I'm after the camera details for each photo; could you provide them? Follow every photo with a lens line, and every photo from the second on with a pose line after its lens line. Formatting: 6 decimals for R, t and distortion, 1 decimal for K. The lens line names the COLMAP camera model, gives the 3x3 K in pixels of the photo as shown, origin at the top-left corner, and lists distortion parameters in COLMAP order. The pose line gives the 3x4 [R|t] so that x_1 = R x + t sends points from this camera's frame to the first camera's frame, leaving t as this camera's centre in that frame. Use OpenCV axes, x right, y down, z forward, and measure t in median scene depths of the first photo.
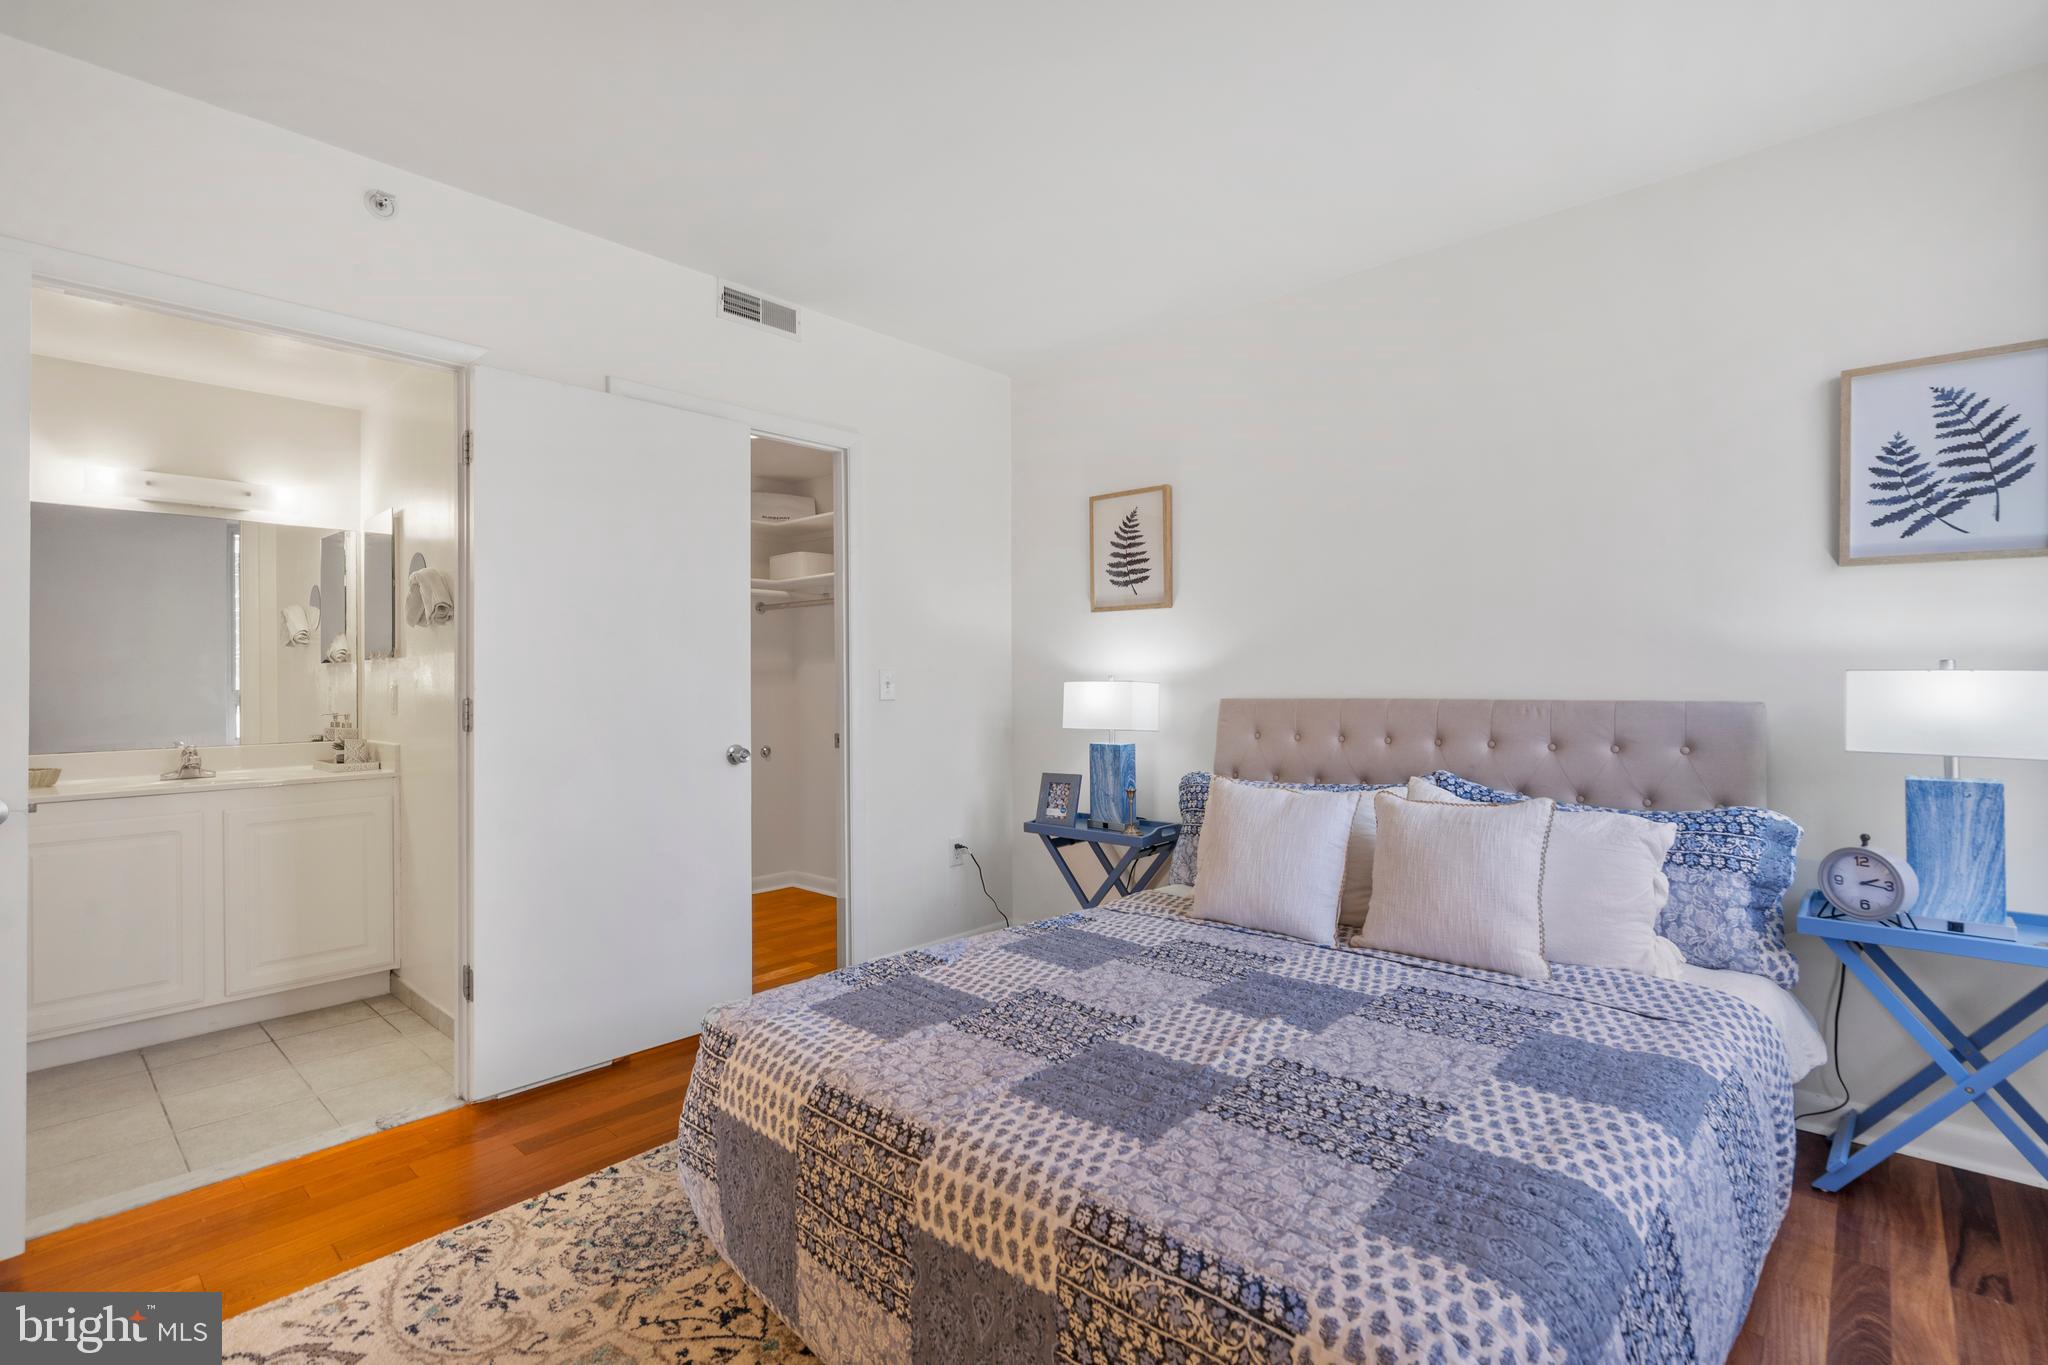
lens RADIAL K [[946.4, 0, 1018.1], [0, 946.4, 666.8], [0, 0, 1]] dist [-0.001421, -0.000201]
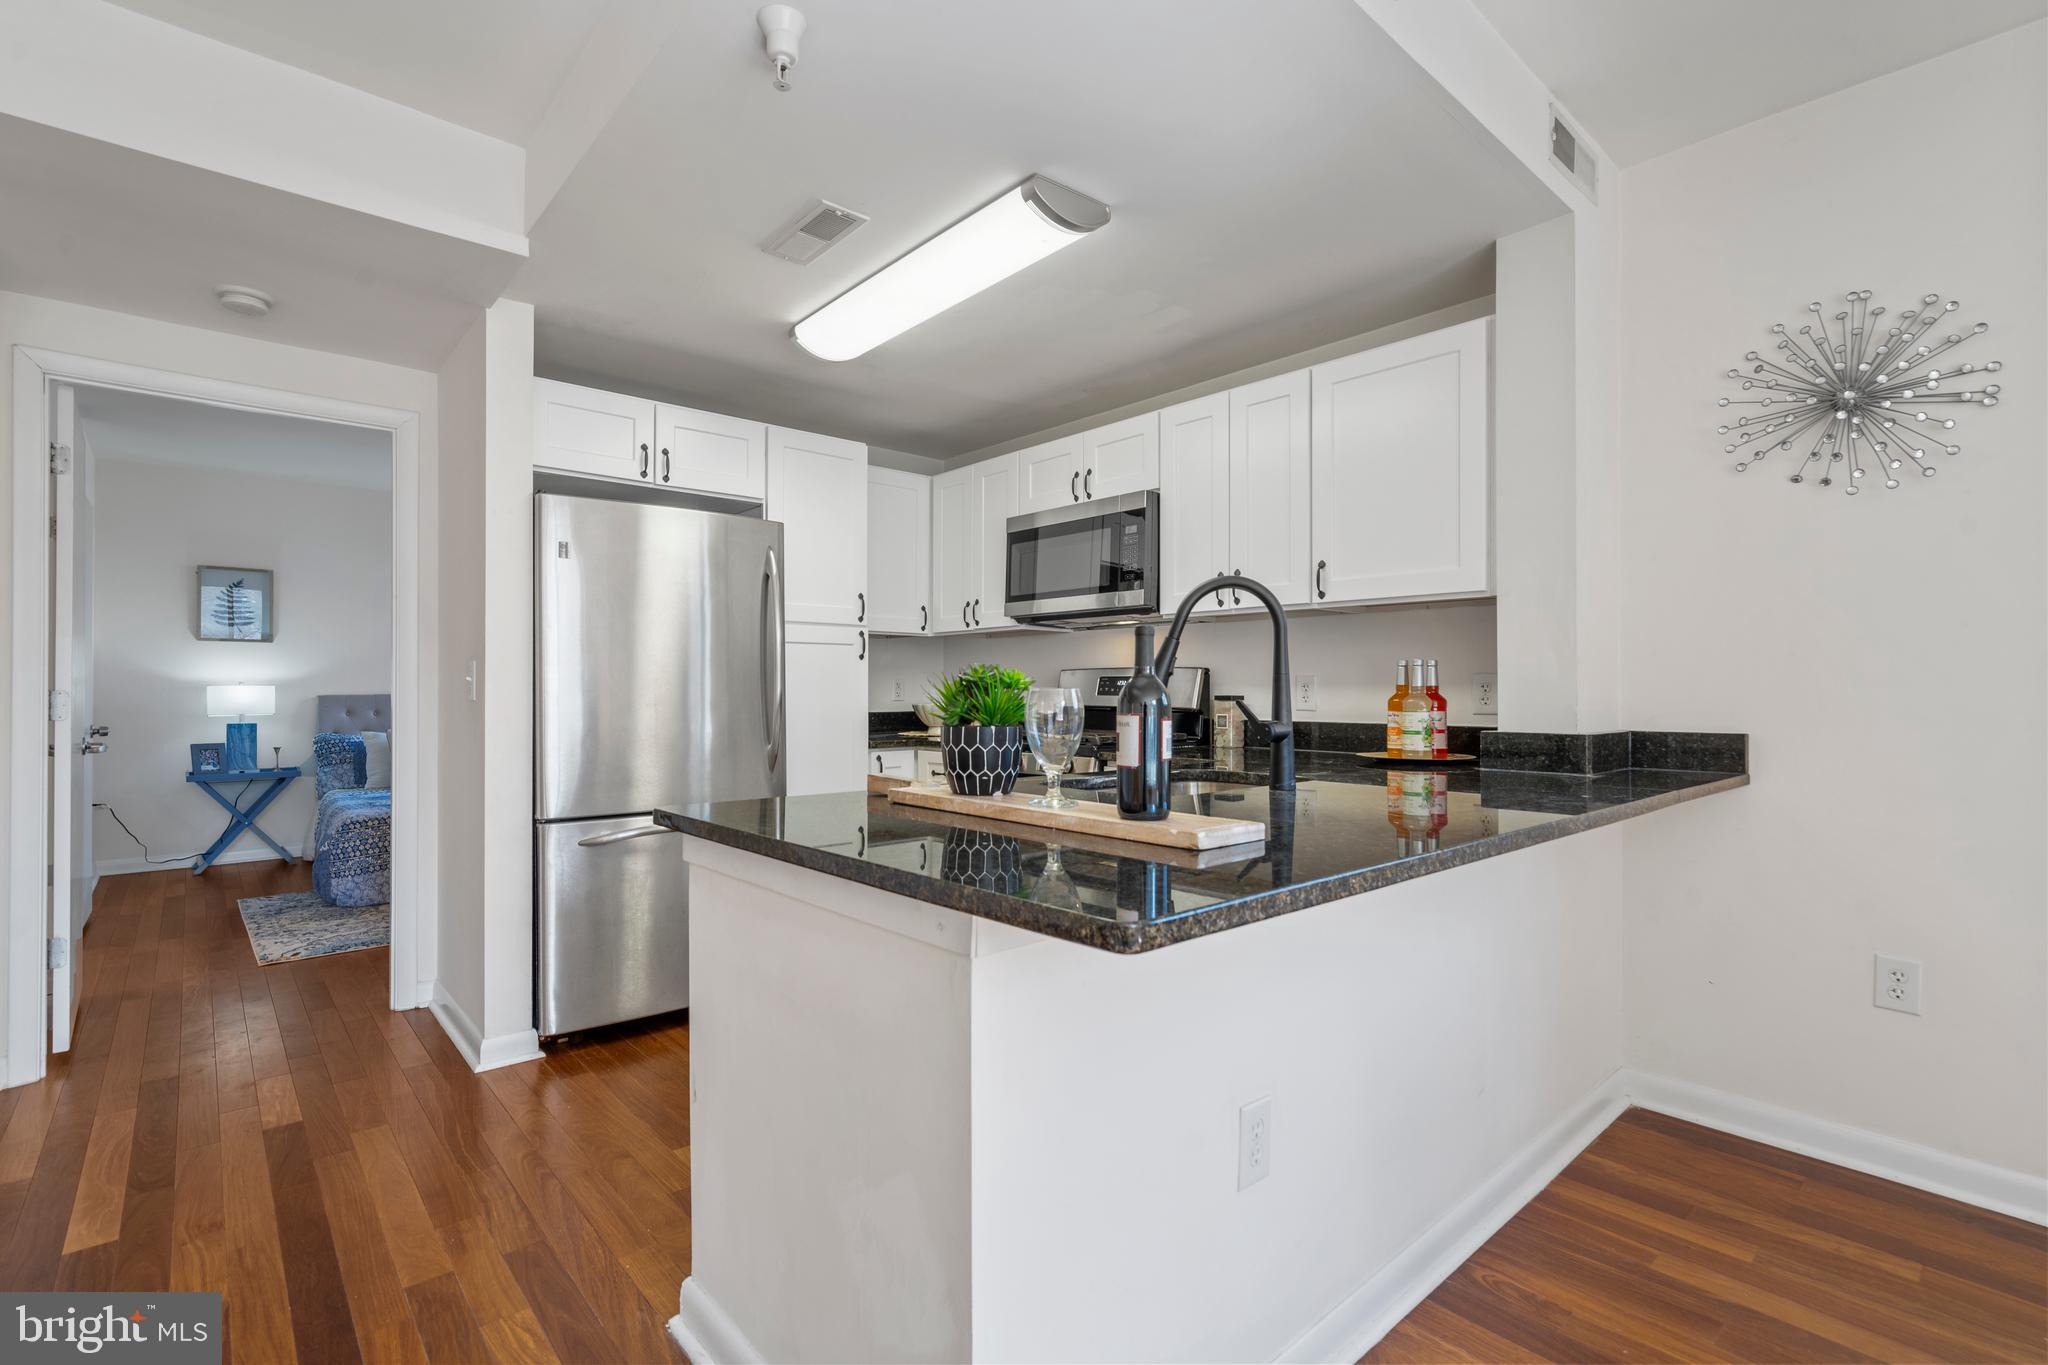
lens RADIAL K [[944.0, 0, 1010.3], [0, 944.0, 683.9], [0, 0, 1]] dist [0.001022, -0.000061]
pose [[0.116554, 0.011126, 0.993122, -2.231057], [-0.008837, 0.999909, -0.010165, 0.028231], [-0.993145, -0.007592, 0.116642, -0.837000]]
